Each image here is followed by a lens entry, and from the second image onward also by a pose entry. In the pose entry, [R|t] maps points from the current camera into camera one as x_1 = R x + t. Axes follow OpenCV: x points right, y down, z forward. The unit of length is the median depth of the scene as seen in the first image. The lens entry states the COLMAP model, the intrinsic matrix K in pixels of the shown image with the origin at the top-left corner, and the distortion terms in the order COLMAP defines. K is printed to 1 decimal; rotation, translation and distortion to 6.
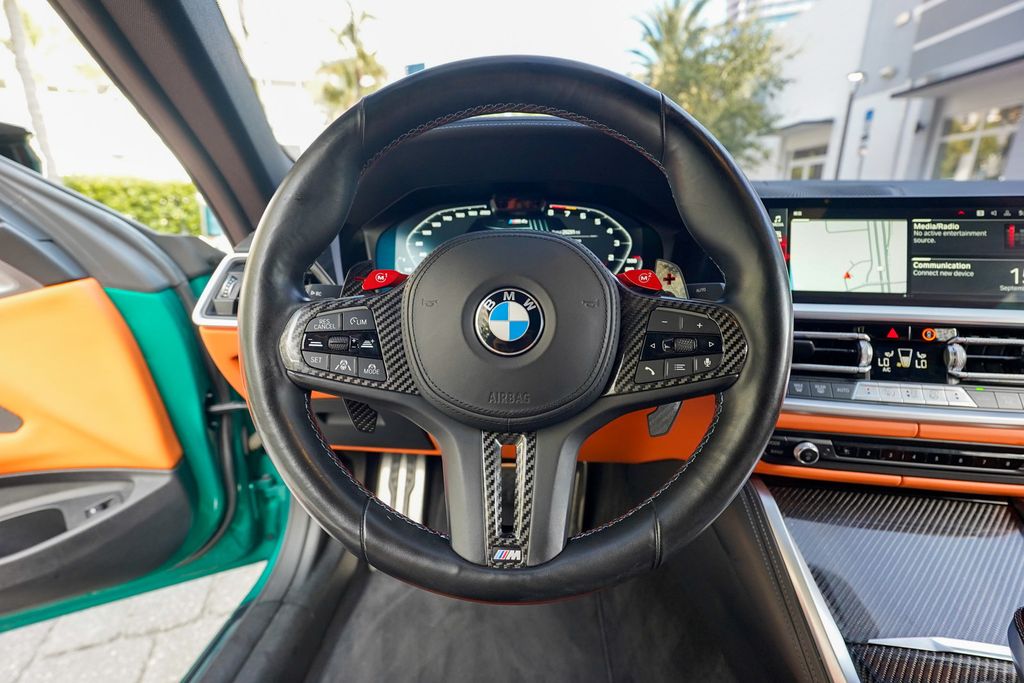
lens RADIAL K [[471.3, 0, 507.0], [0, 471.3, 347.4], [0, 0, 1]] dist [-0.020154, 0.011722]
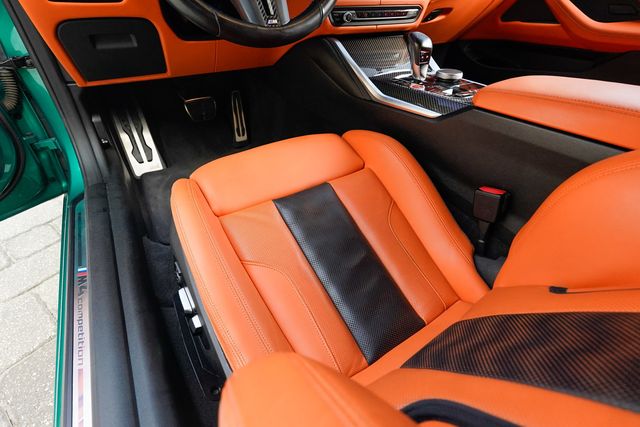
lens RADIAL K [[294.5, 0, 316.9], [0, 294.5, 217.2], [0, 0, 1]] dist [-0.020154, 0.011722]
pose [[0.820208, -0.352735, 0.450374, -0.473826], [0.142427, 0.888401, 0.436416, 0.386809], [-0.554051, -0.293807, 0.778913, -0.360944]]
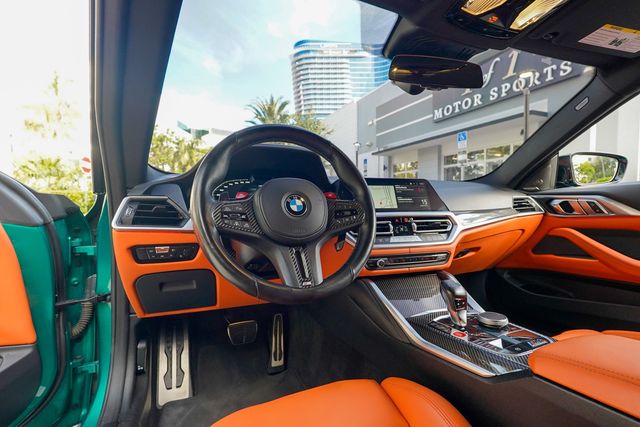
lens RADIAL K [[294.5, 0, 316.9], [0, 294.5, 217.2], [0, 0, 1]] dist [-0.020154, 0.011722]
pose [[0.898811, -0.024323, 0.437662, -0.379277], [0.131648, 0.967343, -0.216601, 0.238465], [-0.418101, 0.252300, 0.872660, -0.359665]]
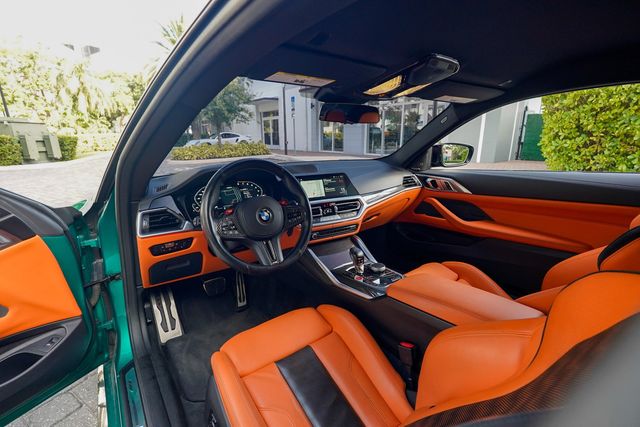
lens RADIAL K [[294.5, 0, 316.9], [0, 294.5, 217.2], [0, 0, 1]] dist [-0.020154, 0.011722]
pose [[0.767759, -0.169926, 0.617795, -0.794836], [0.190500, 0.981128, 0.033119, -0.022920], [-0.611764, 0.092263, 0.785641, -0.927659]]
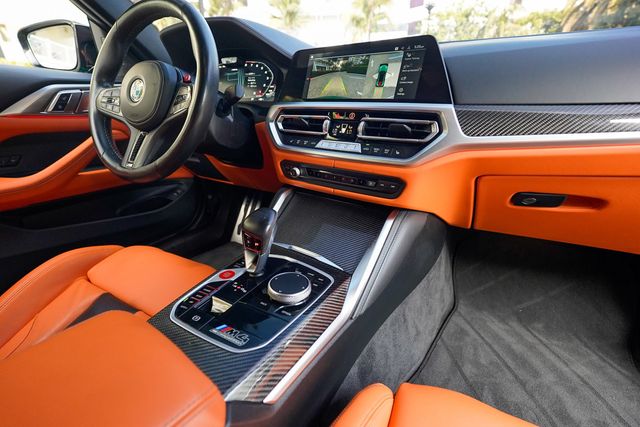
lens RADIAL K [[294.5, 0, 316.9], [0, 294.5, 217.2], [0, 0, 1]] dist [-0.020154, 0.011722]
pose [[0.896274, 0.168343, -0.410310, 1.082130], [-0.125083, 0.983552, 0.130306, 0.197559], [0.425497, -0.065467, 0.902589, -0.150452]]
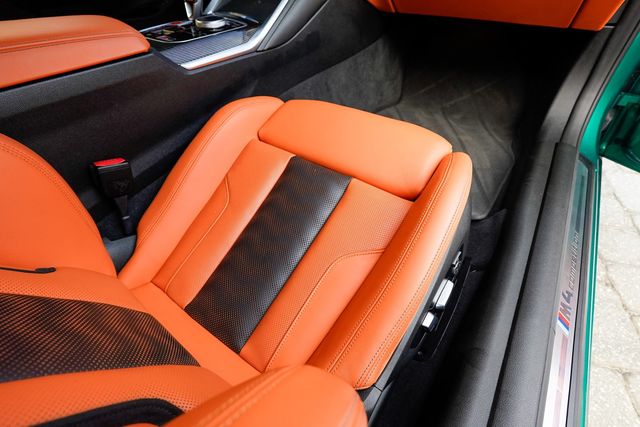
lens RADIAL K [[294.0, 0, 316.8], [0, 294.0, 221.4], [0, 0, 1]] dist [-0.025923, 0.013622]
pose [[0.844933, 0.370542, -0.385730, 1.764983], [-0.119468, 0.833684, 0.539164, 0.457470], [0.521360, -0.409475, 0.748675, -0.431392]]
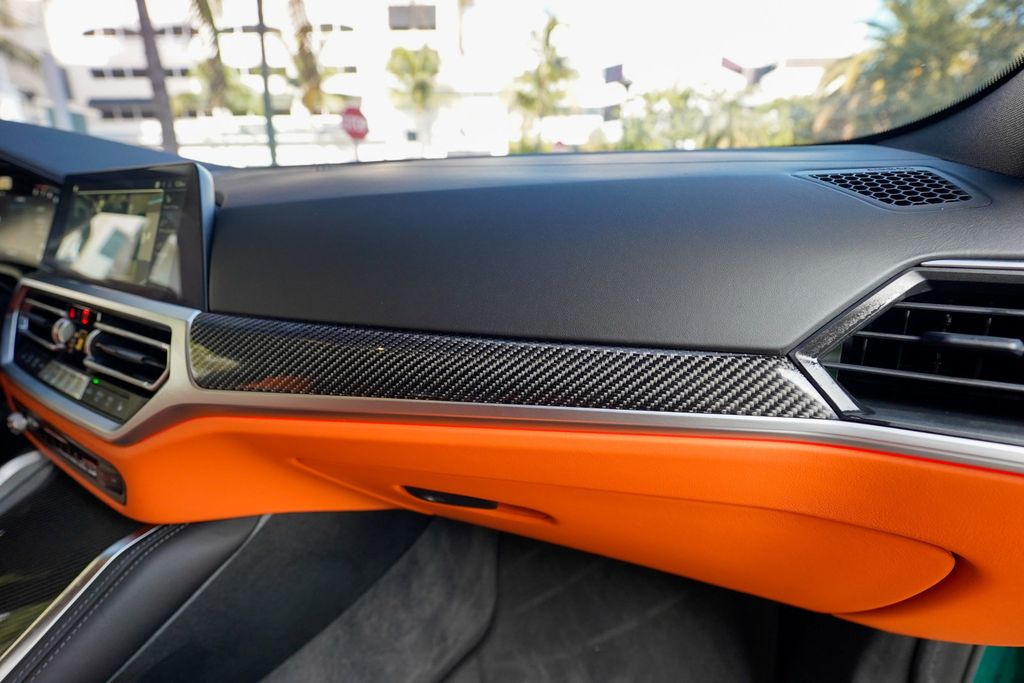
lens RADIAL K [[470.4, 0, 506.9], [0, 470.4, 354.2], [0, 0, 1]] dist [-0.025923, 0.013622]
pose [[0.925814, 0.121239, -0.358009, 1.620542], [-0.118005, 0.992530, 0.030957, -0.065543], [0.359088, 0.013587, 0.933205, 0.357782]]
